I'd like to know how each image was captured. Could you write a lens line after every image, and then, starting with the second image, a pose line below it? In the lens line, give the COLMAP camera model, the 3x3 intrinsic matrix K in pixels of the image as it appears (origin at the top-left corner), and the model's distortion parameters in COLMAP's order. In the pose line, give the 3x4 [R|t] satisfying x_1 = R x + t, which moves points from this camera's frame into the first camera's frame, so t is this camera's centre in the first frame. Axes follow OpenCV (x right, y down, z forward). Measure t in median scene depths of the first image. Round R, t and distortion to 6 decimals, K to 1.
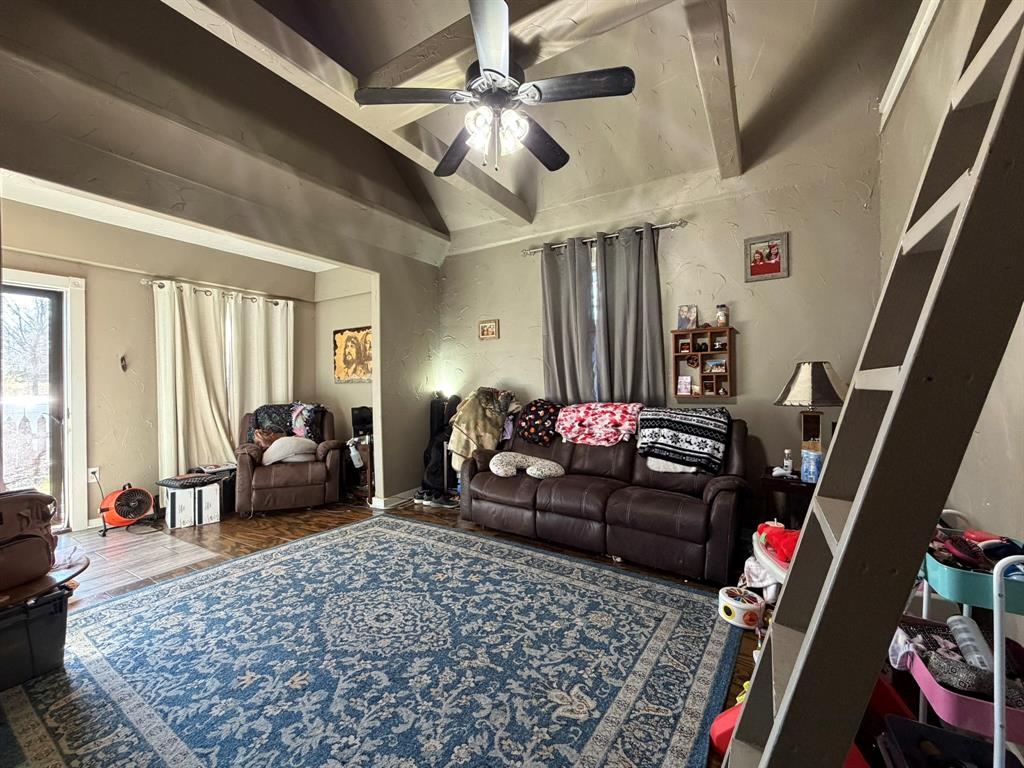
lens RADIAL K [[415.7, 0, 508.2], [0, 415.7, 384.3], [0, 0, 1]] dist [0.000393, 0.000779]
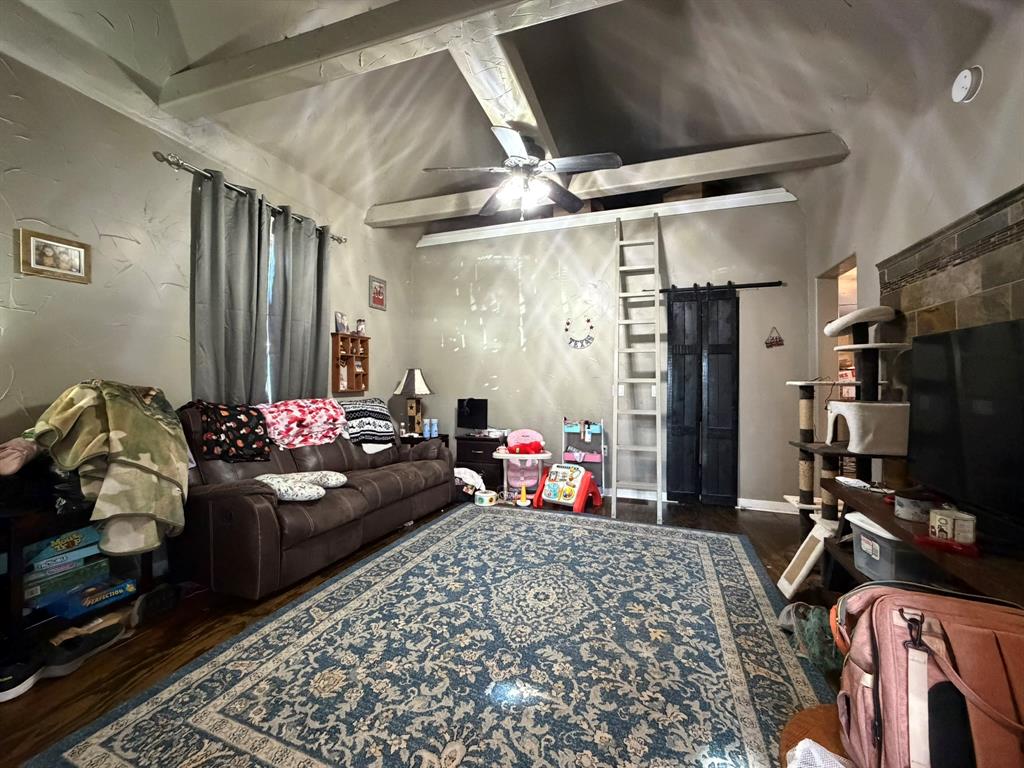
lens RADIAL K [[415.7, 0, 505.2], [0, 415.7, 382.6], [0, 0, 1]] dist [0.000393, 0.000779]
pose [[-0.217497, 0.011071, 0.975998, -1.142532], [-0.003700, 0.999919, -0.012167, 0.025198], [-0.976054, -0.006257, -0.217438, 1.146726]]
